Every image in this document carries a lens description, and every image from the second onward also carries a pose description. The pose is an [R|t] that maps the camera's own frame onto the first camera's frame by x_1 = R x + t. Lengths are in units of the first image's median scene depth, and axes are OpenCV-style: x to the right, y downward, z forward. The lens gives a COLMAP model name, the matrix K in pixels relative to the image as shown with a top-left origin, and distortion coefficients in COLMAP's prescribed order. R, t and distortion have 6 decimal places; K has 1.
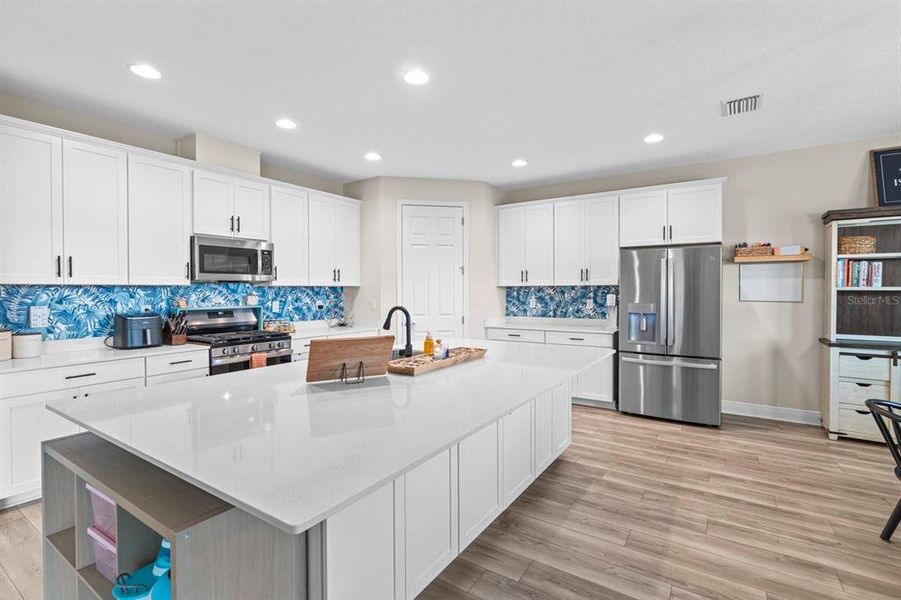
lens RADIAL K [[406.5, 0, 436.6], [0, 406.5, 289.0], [0, 0, 1]] dist [-0.004793, 0.002128]
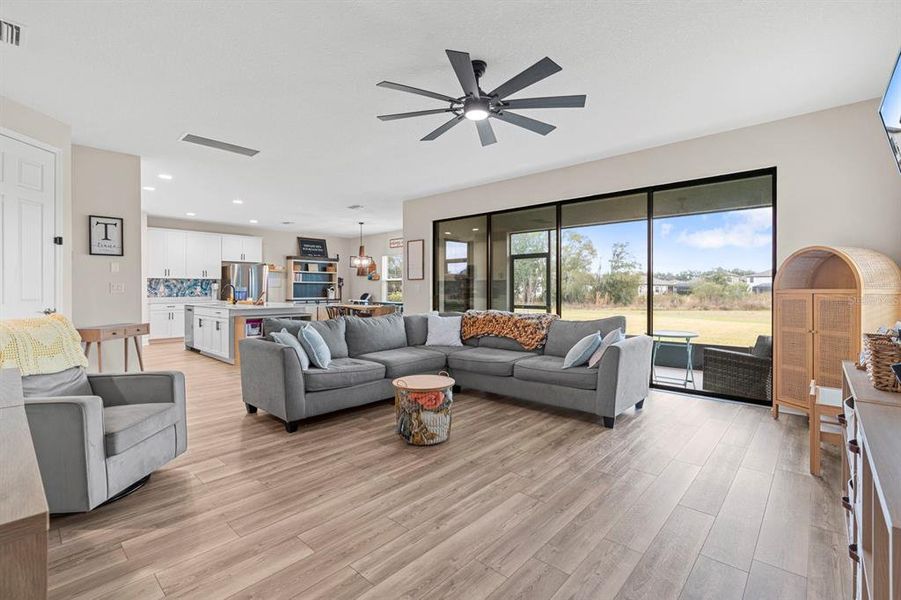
lens RADIAL K [[406.5, 0, 453.4], [0, 406.5, 290.7], [0, 0, 1]] dist [-0.004793, 0.002128]
pose [[0.117692, -0.002089, 0.993048, -1.594749], [-0.000138, 0.999998, 0.002120, 0.048885], [-0.993050, -0.000387, 0.117692, -0.468400]]
